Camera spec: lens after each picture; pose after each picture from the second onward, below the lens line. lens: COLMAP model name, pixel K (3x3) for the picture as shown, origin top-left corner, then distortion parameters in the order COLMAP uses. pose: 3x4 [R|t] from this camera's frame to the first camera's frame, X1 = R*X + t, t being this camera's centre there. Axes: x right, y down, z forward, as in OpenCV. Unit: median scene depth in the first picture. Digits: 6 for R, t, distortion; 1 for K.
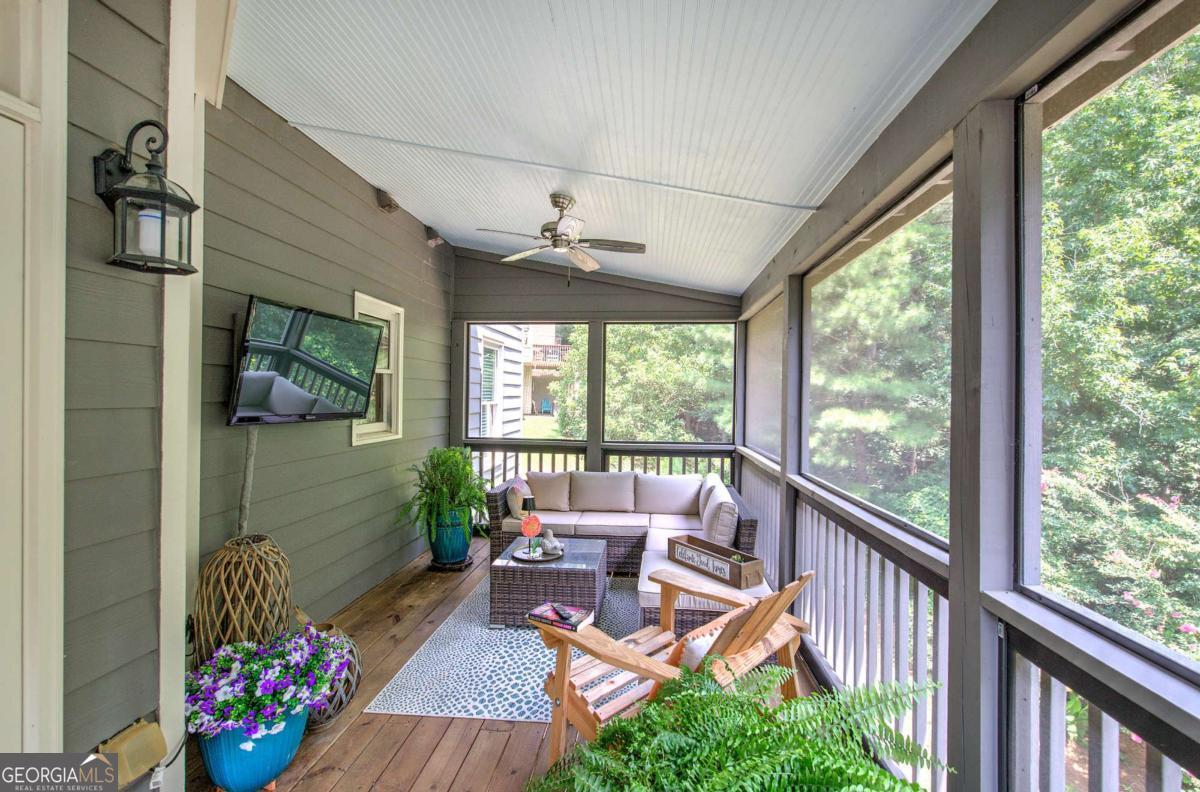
lens RADIAL K [[516.0, 0, 600.0], [0, 516.0, 396.0], [0, 0, 1]] dist [0.000598, 0.000349]
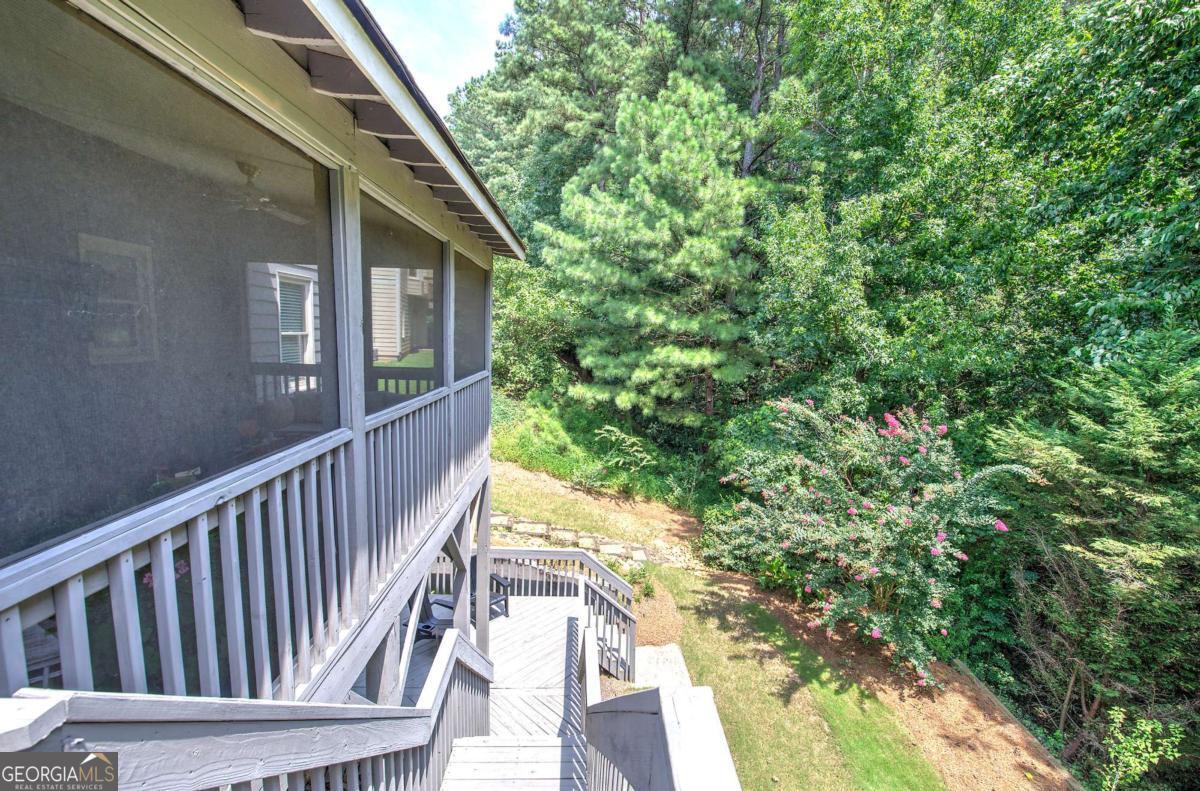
lens RADIAL K [[514.1, 0, 597.2], [0, 514.1, 392.7], [0, 0, 1]] dist [-0.003597, 0.000534]
pose [[0.990609, 0.005970, 0.136592, 0.148585], [-0.021955, 0.993027, 0.115826, -0.000488], [-0.134948, -0.117737, 0.983833, -0.102335]]
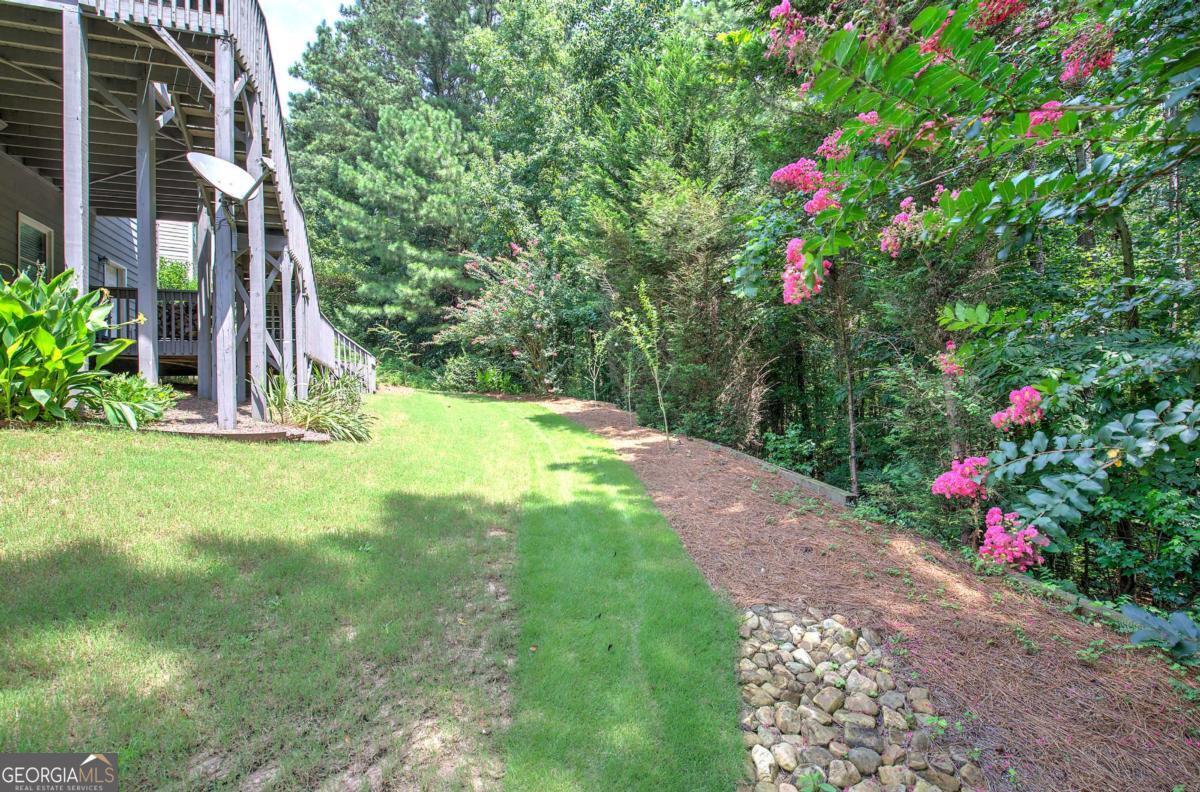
lens RADIAL K [[516.0, 0, 600.0], [0, 516.0, 396.0], [0, 0, 1]] dist [0.000598, 0.000349]
pose [[0.893394, -0.013123, 0.449083, 0.222698], [0.041961, 0.997641, -0.054323, 0.515911], [-0.447311, 0.067376, 0.891837, -0.649473]]
